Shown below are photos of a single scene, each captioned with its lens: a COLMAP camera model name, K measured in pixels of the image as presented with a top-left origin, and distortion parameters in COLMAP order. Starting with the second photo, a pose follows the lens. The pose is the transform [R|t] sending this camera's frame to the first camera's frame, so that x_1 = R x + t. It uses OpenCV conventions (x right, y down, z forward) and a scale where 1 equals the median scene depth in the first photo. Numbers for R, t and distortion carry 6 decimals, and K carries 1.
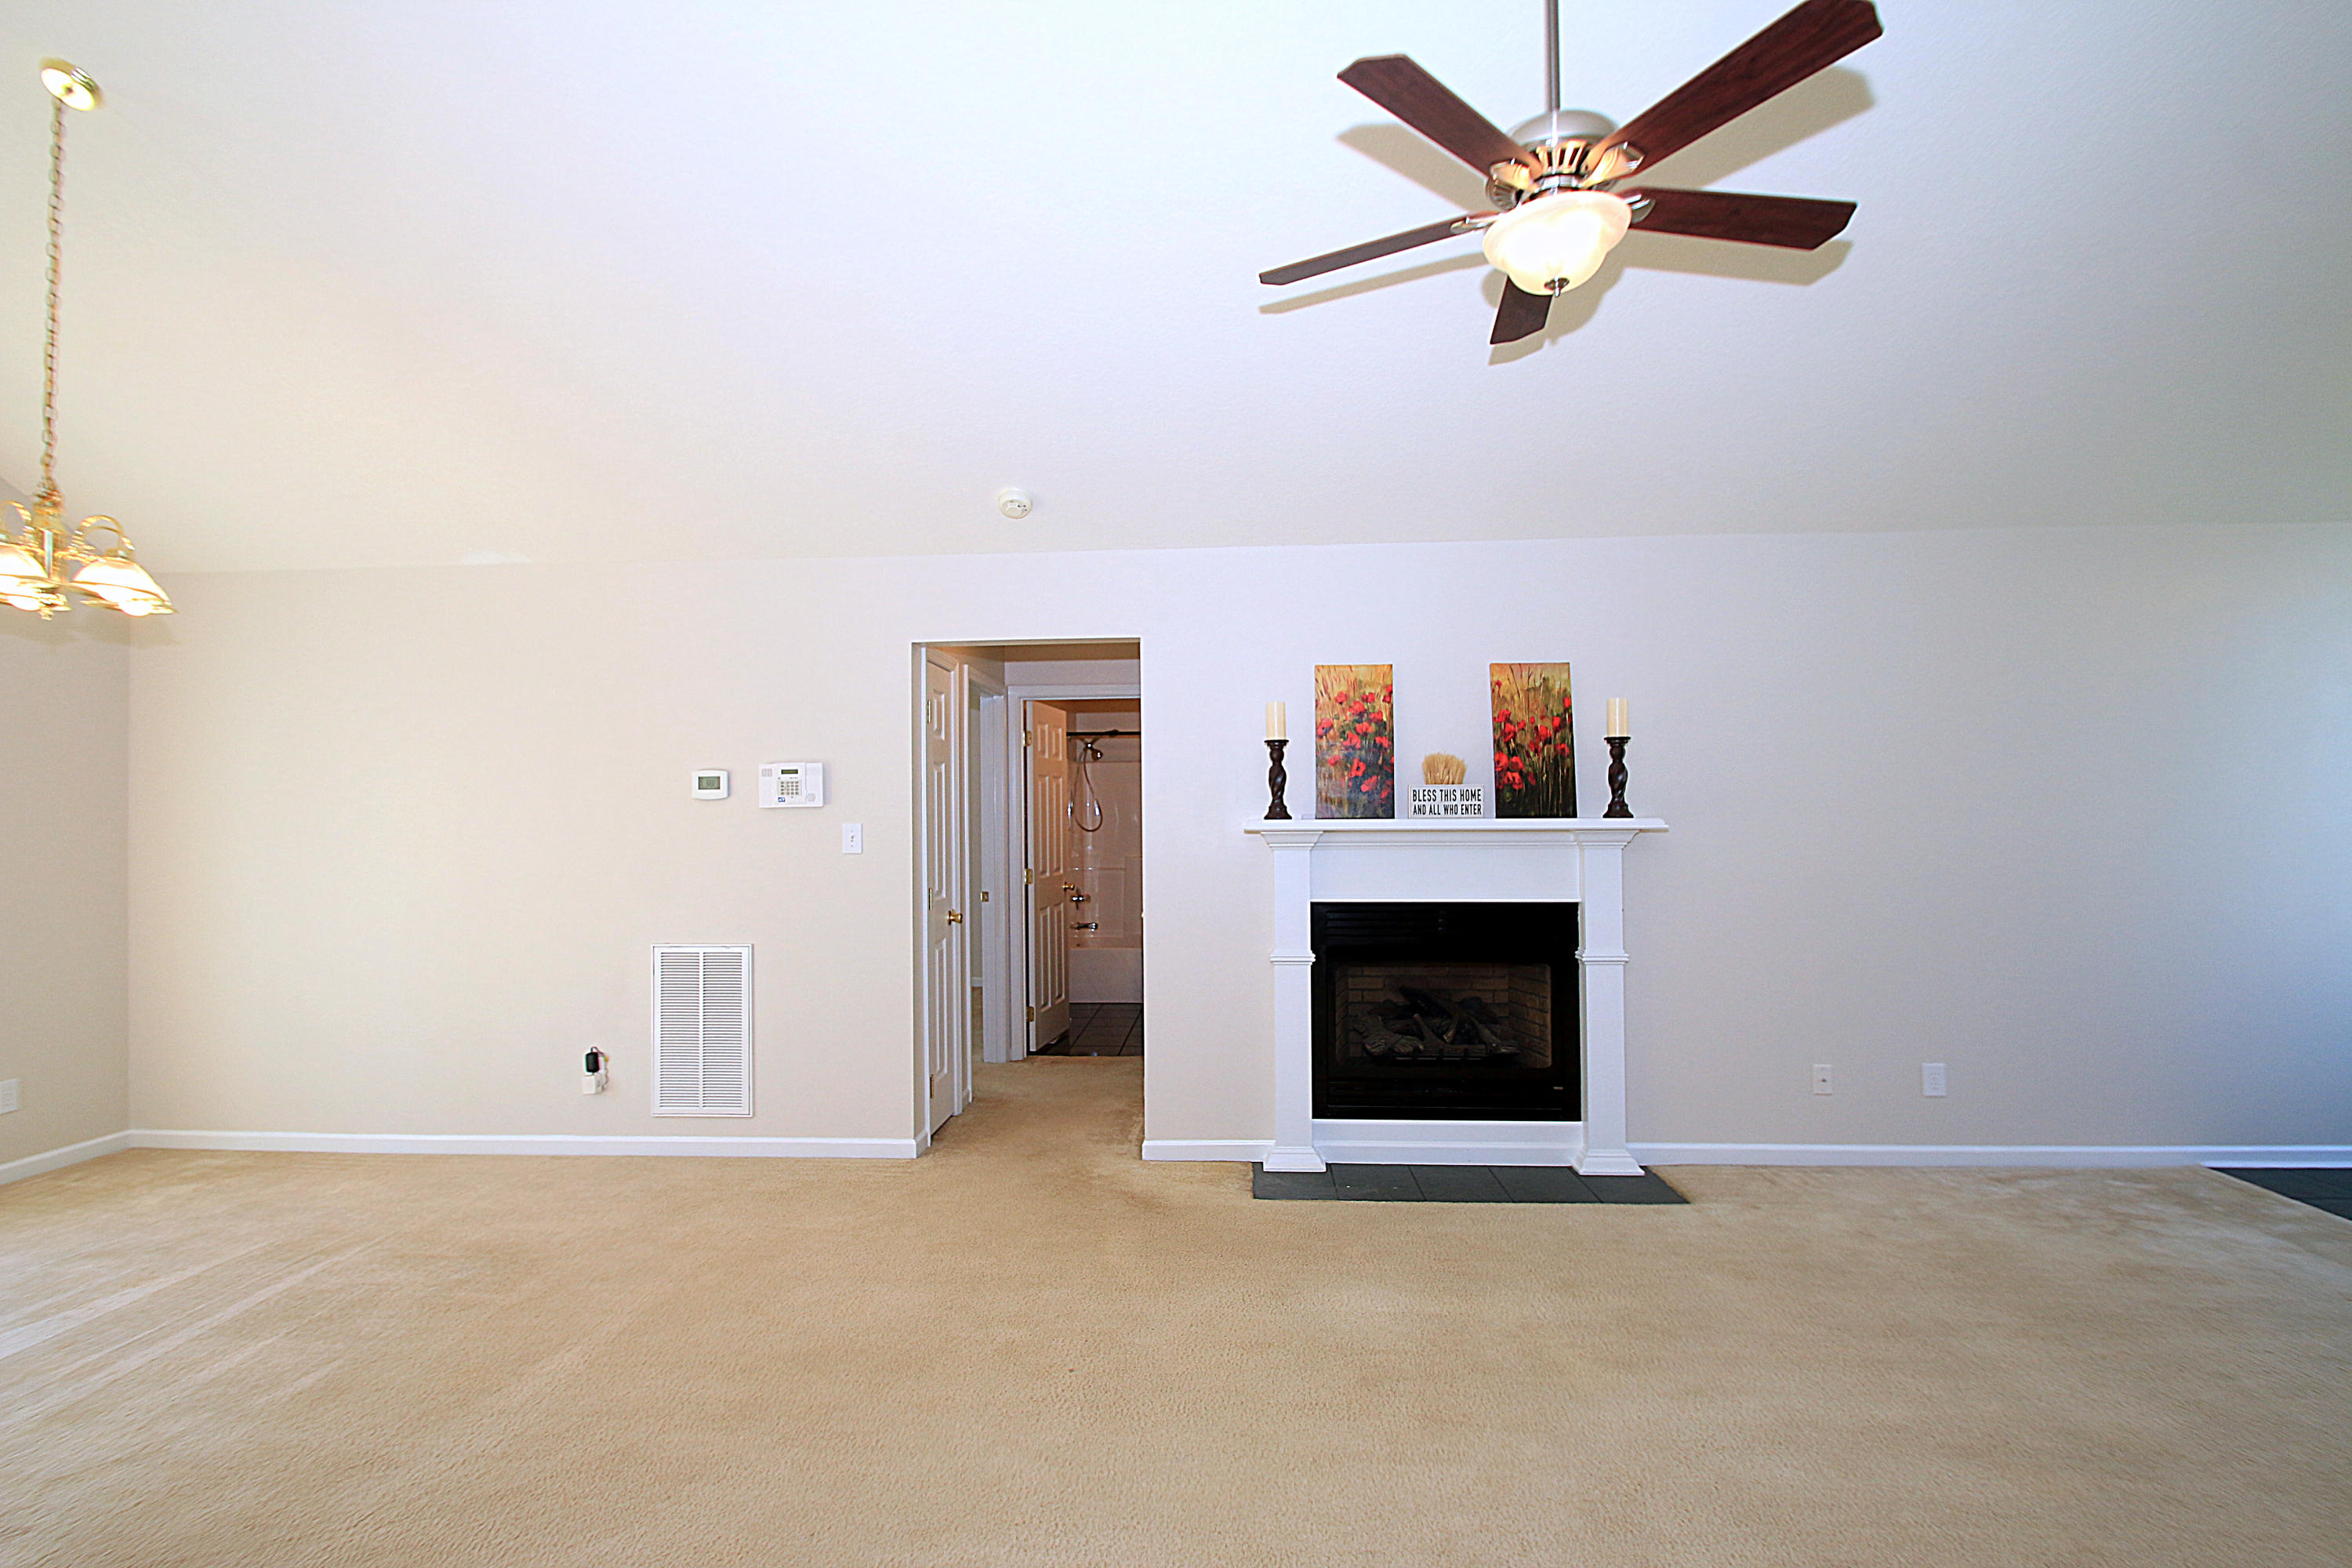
lens RADIAL K [[1094.5, 0, 1178.6], [0, 1094.5, 794.3], [0, 0, 1]] dist [-0.003955, -0.001262]
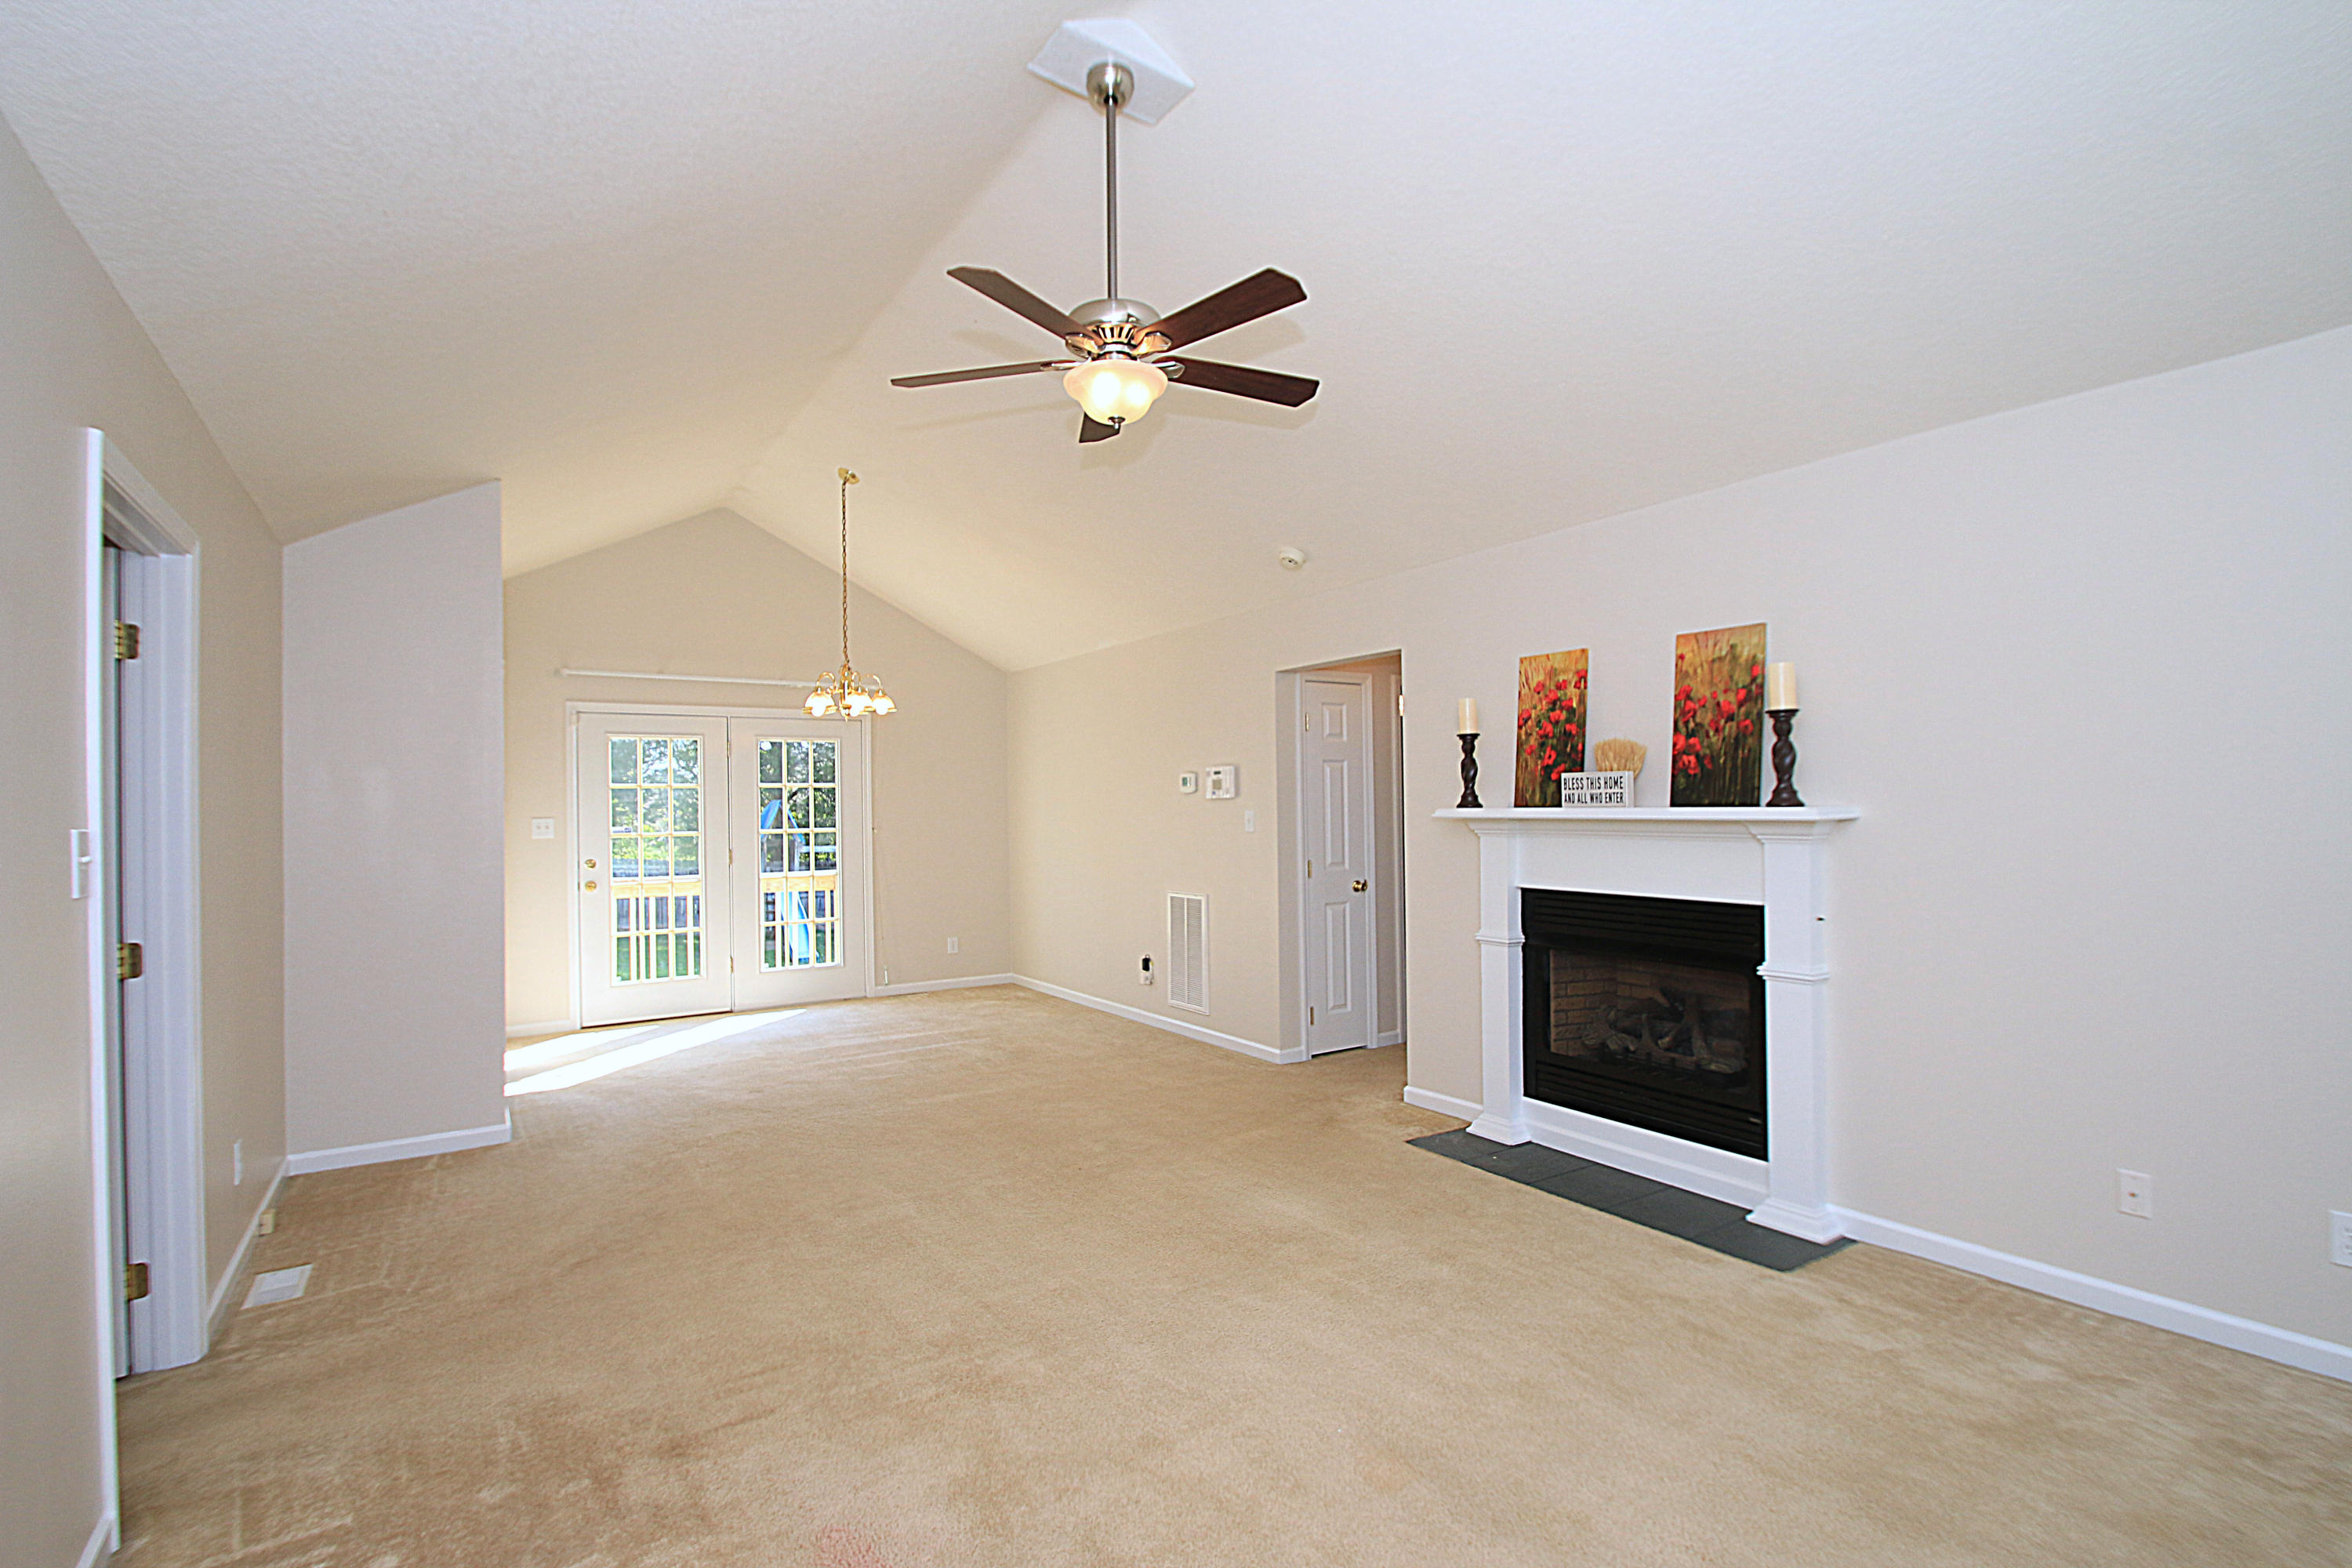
lens RADIAL K [[1083.9, 0, 1214.4], [0, 1083.9, 803.0], [0, 0, 1]] dist [0.001009, -0.013730]
pose [[0.613074, -0.001800, -0.790024, 0.761513], [0.020899, 0.999684, 0.013941, -0.001707], [0.789749, -0.025058, 0.612918, 0.148150]]
